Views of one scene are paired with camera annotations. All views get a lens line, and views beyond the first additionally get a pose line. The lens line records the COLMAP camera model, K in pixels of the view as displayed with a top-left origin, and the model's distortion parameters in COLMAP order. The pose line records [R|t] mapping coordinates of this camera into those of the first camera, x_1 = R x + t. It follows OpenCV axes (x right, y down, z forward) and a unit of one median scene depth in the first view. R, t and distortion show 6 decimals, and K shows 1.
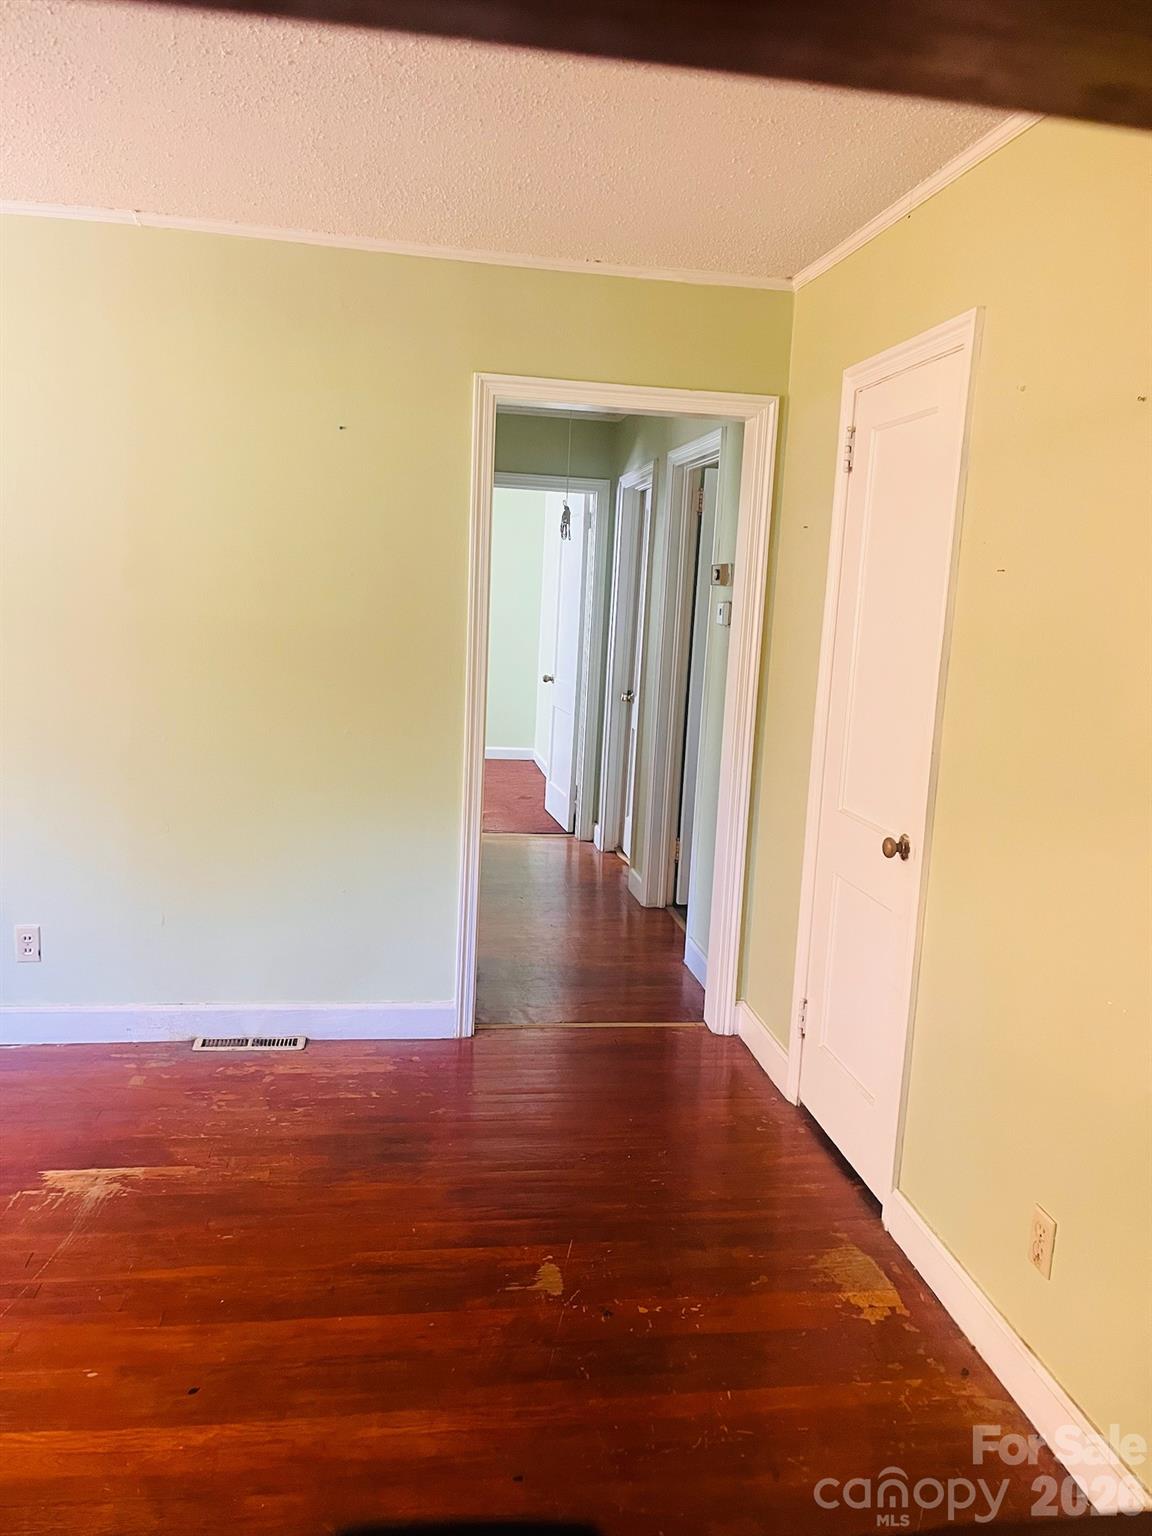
lens RADIAL K [[1168.2, 0, 571.6], [0, 1168.2, 777.1], [0, 0, 1]] dist [0.050728, -0.081293]
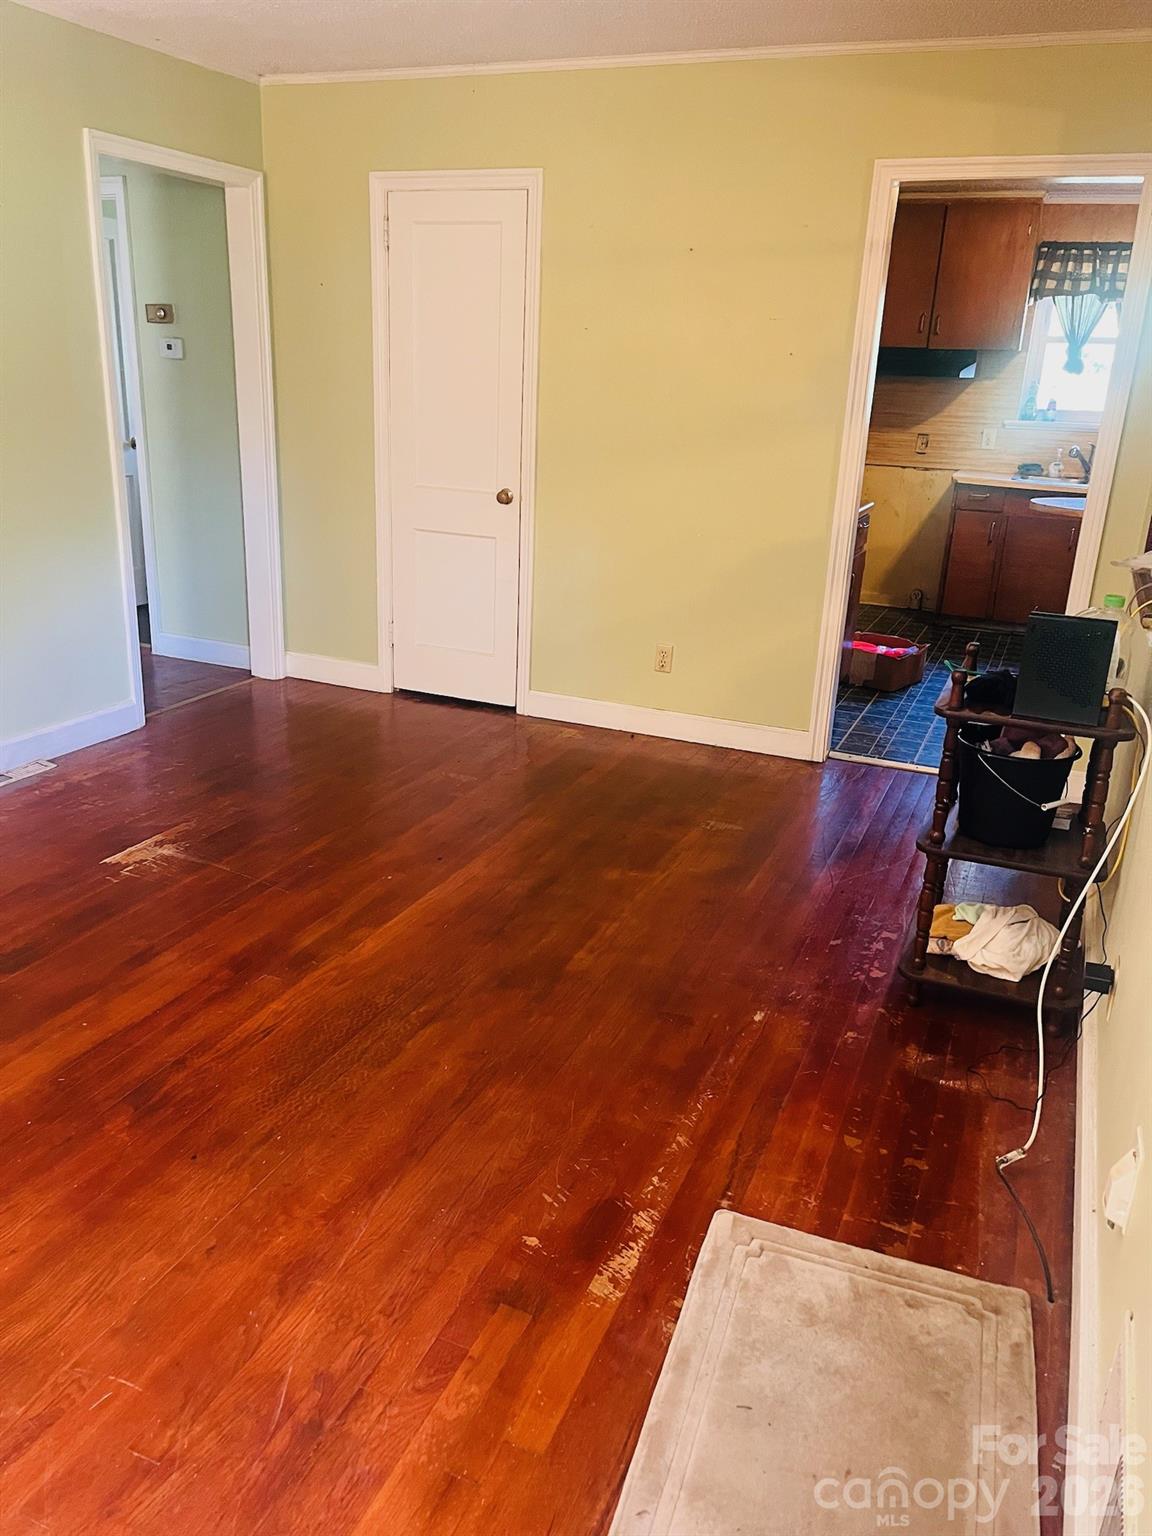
lens RADIAL K [[1168.2, 0, 571.6], [0, 1168.2, 777.1], [0, 0, 1]] dist [0.050728, -0.081293]
pose [[0.531494, -0.305359, 0.790107, -0.919164], [0.117311, 0.950309, 0.288360, -0.027108], [-0.838899, -0.060573, 0.540906, -0.026884]]
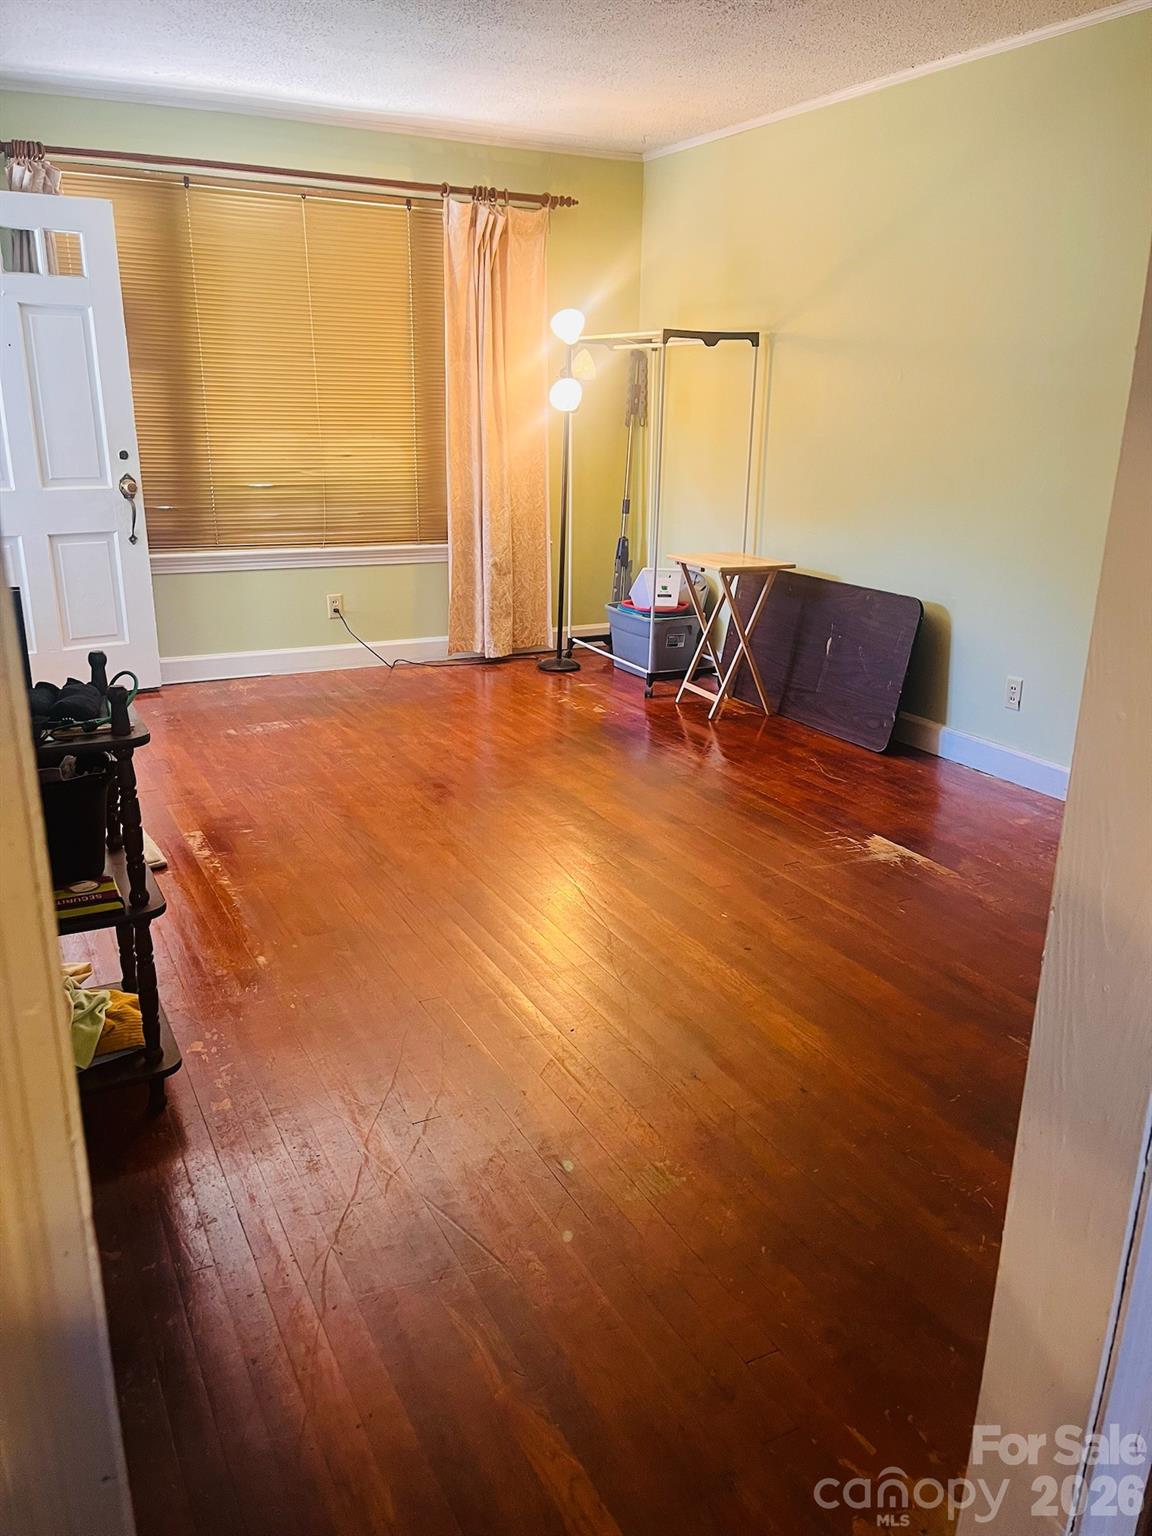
lens RADIAL K [[1168.2, 0, 571.6], [0, 1168.2, 777.1], [0, 0, 1]] dist [0.050728, -0.081293]
pose [[0.315907, 0.251811, -0.914764, 0.524291], [-0.148192, 0.965400, 0.214572, 0.038133], [0.937145, 0.067776, 0.342294, 0.200881]]
